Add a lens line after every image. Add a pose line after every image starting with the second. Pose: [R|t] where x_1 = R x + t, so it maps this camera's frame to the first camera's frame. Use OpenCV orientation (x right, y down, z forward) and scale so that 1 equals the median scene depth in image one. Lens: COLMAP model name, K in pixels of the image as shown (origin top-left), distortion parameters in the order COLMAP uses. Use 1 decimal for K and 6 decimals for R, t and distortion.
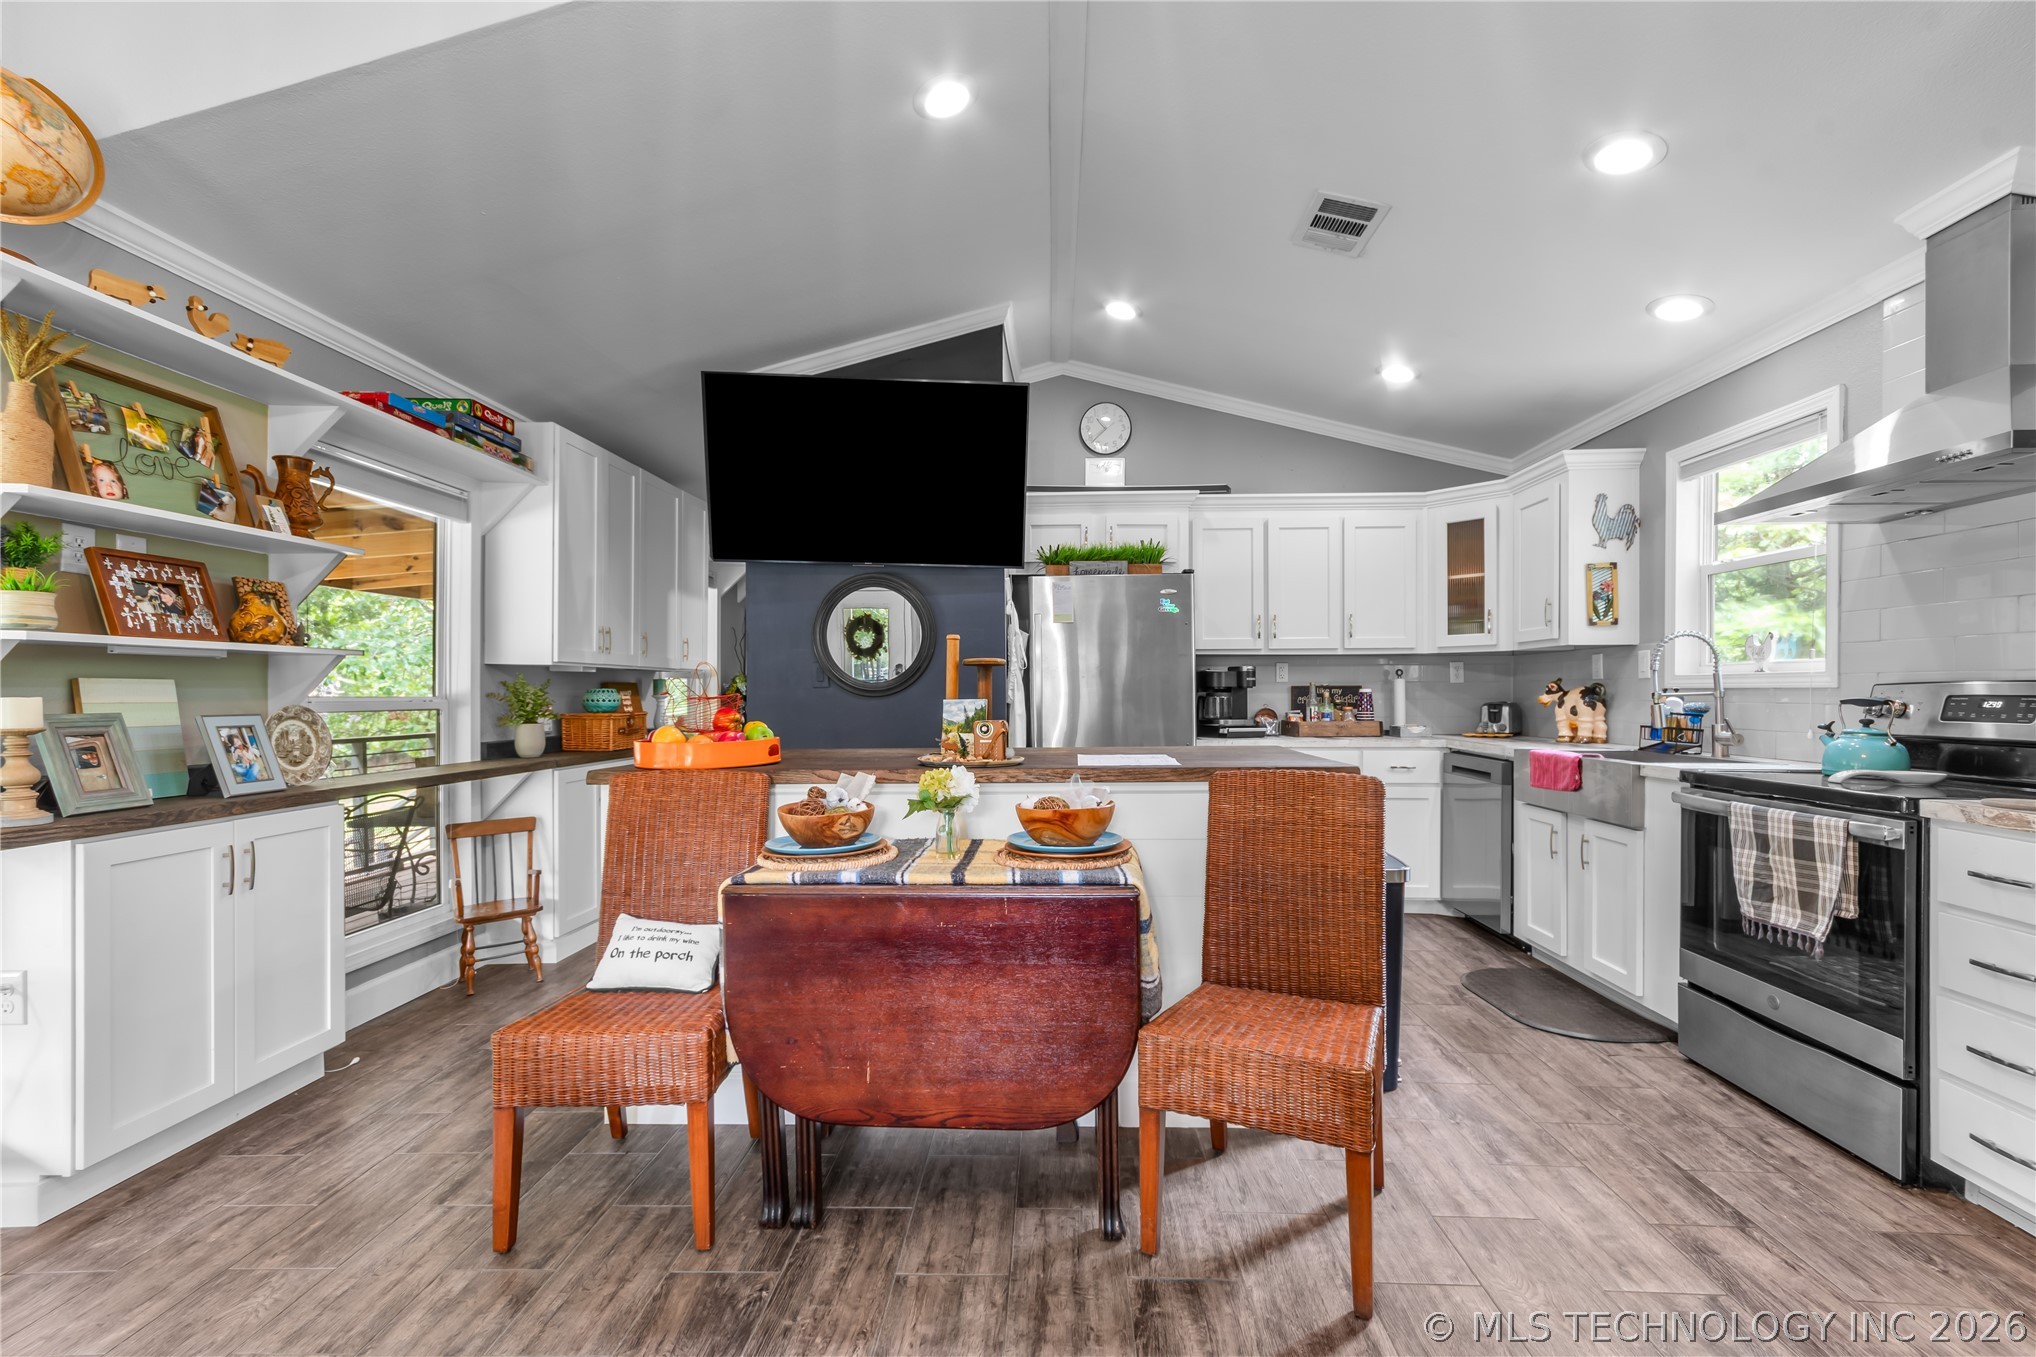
lens RADIAL K [[903.8, 0, 1015.8], [0, 903.8, 698.2], [0, 0, 1]] dist [0.002007, 0.000824]
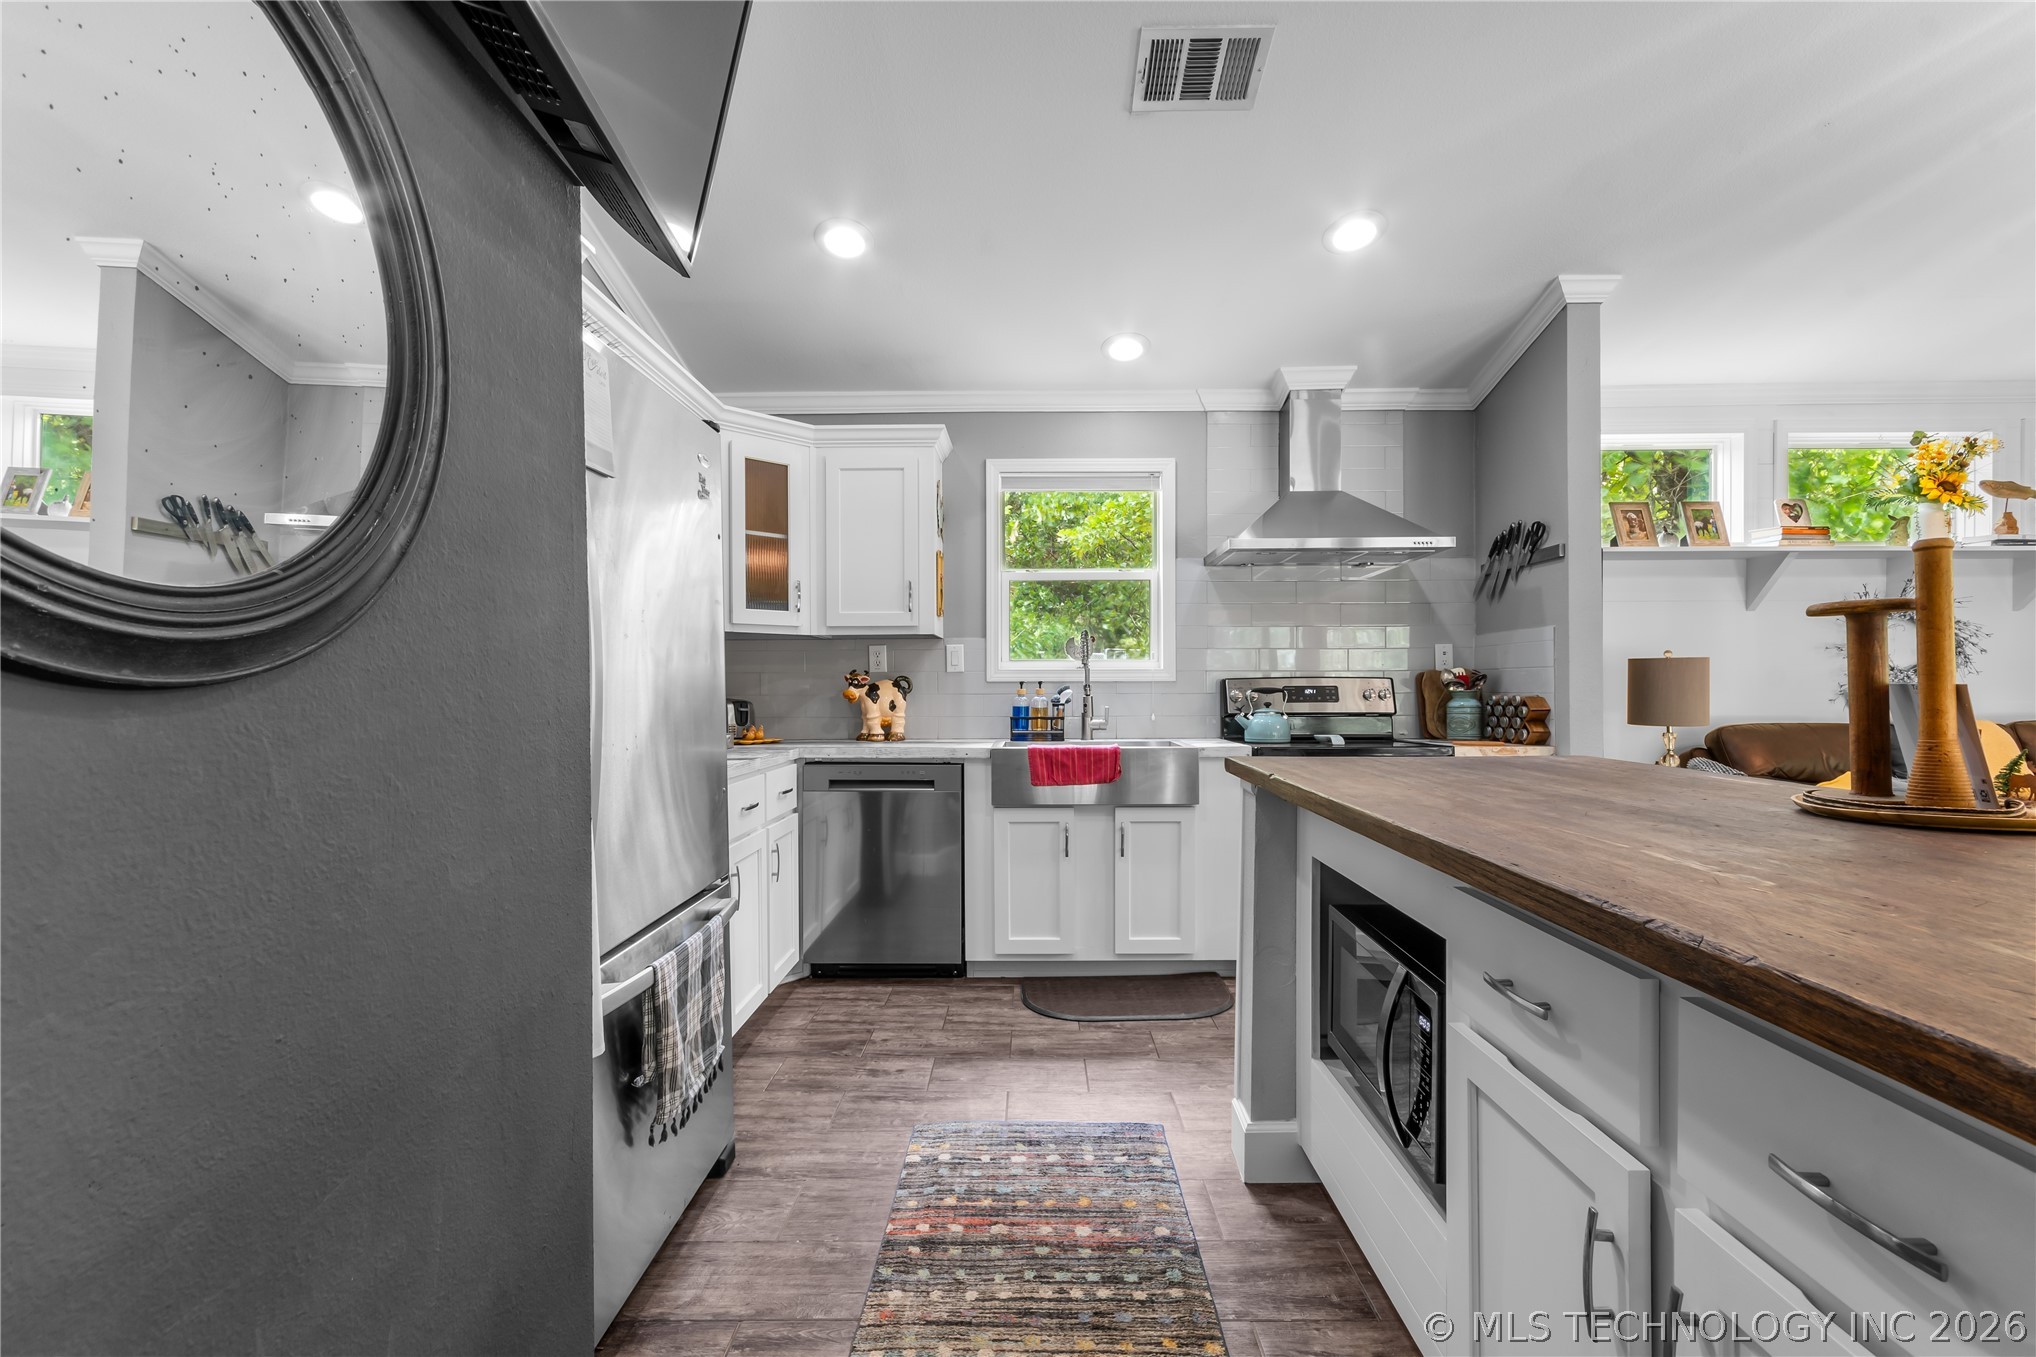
lens RADIAL K [[903.8, 0, 1024.6], [0, 903.8, 683.3], [0, 0, 1]] dist [0.002007, 0.000824]
pose [[-0.033560, 0.007471, 0.999409, -0.388760], [0.010790, 0.999916, -0.007113, -0.000660], [-0.999378, 0.010545, -0.033638, 1.135184]]
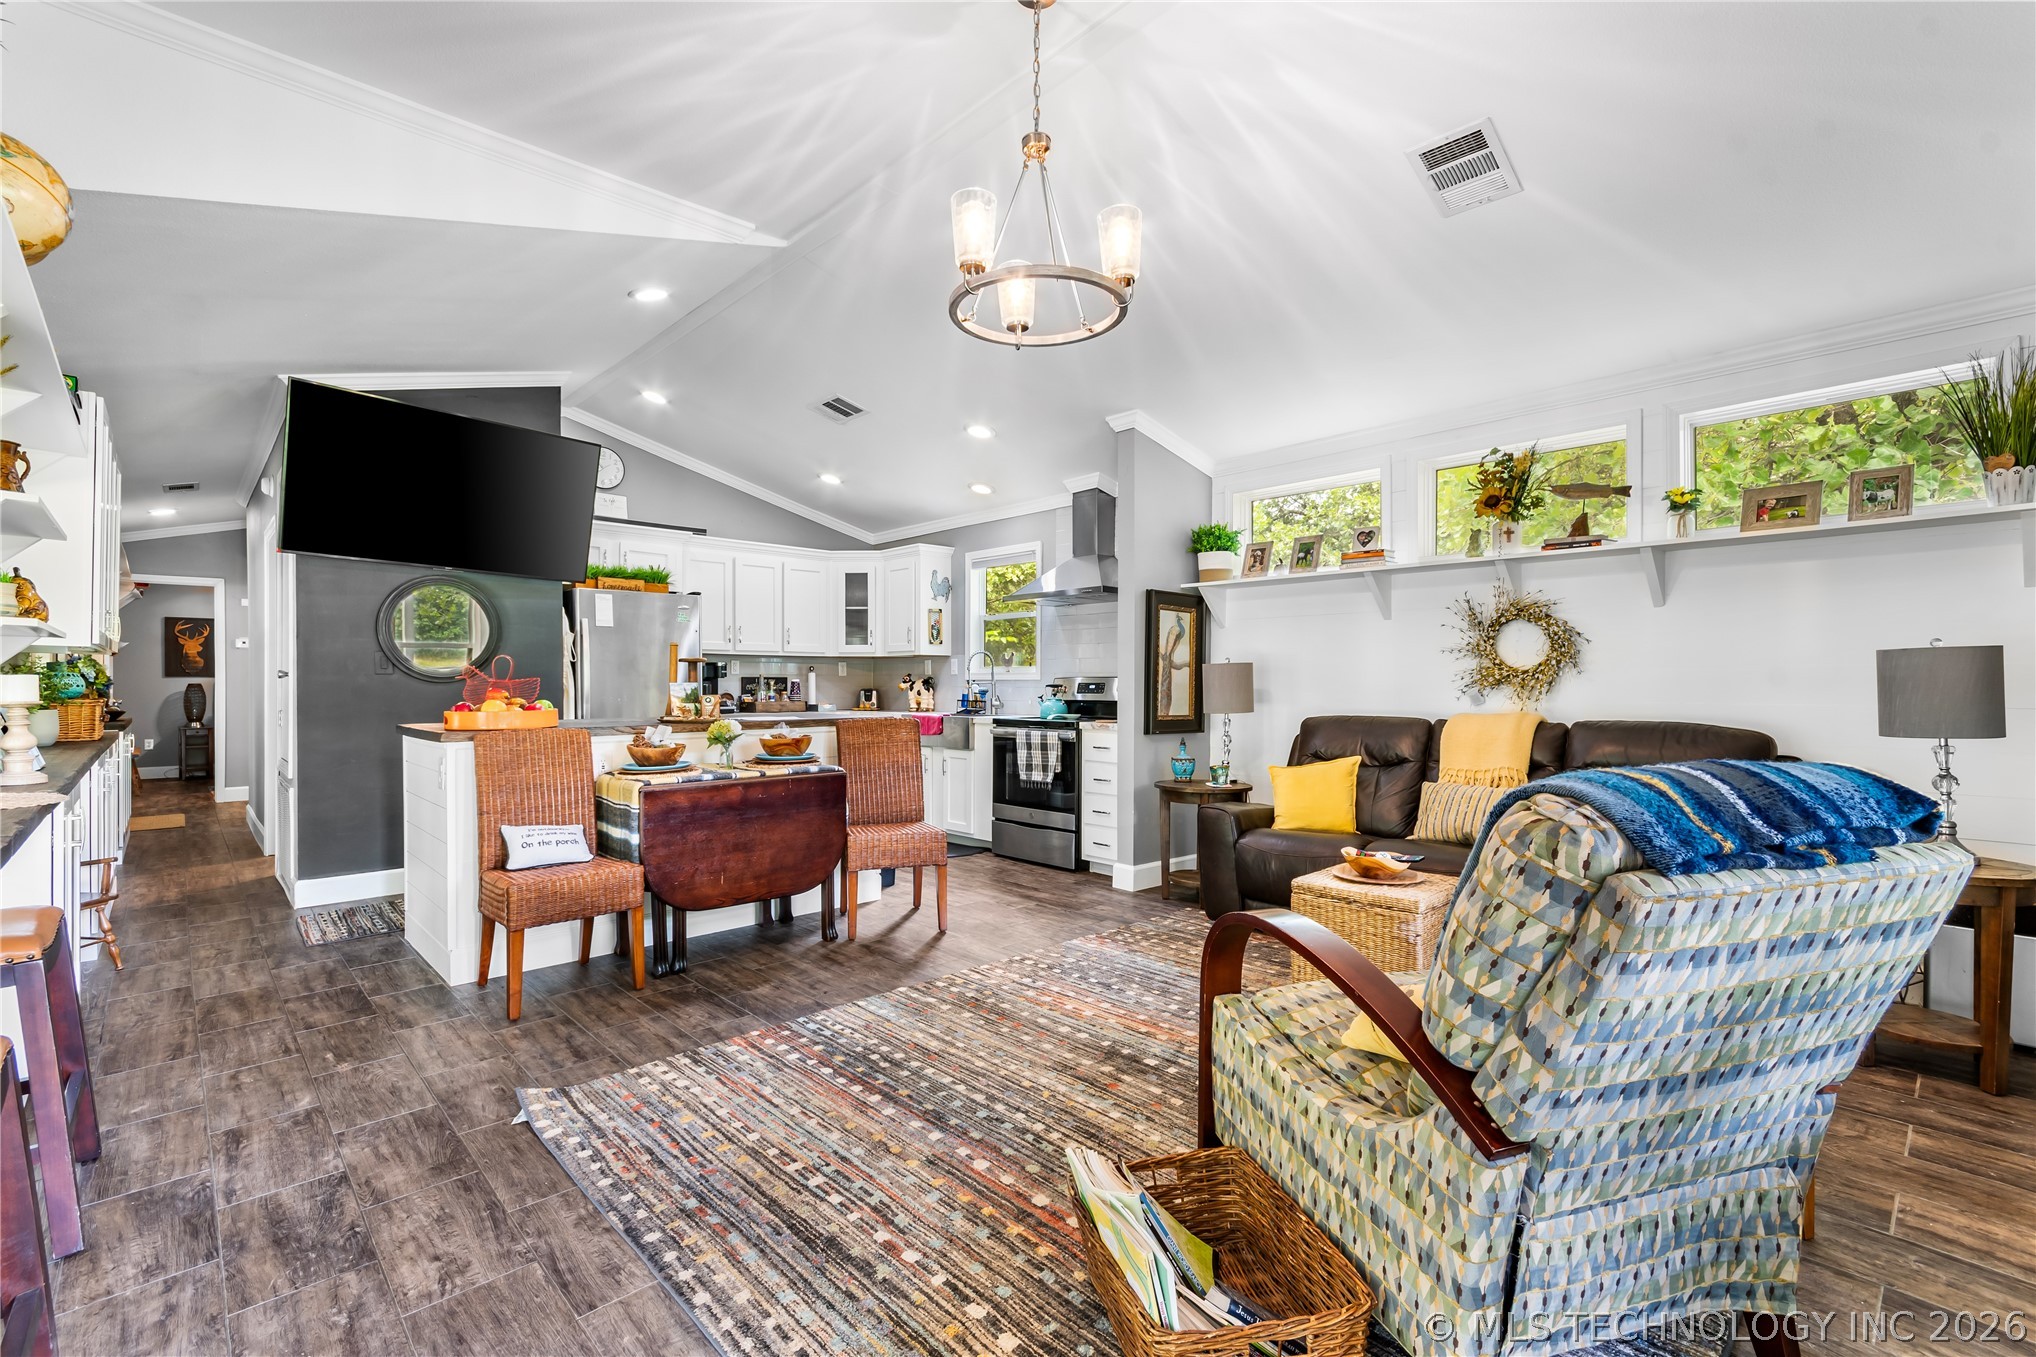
lens RADIAL K [[903.8, 0, 1022.1], [0, 903.8, 678.2], [0, 0, 1]] dist [0.002007, 0.000824]
pose [[0.697749, 0.008772, 0.716288, -0.603752], [0.001467, 0.999905, -0.013674, 0.012671], [-0.716340, 0.010591, 0.697671, -0.429644]]
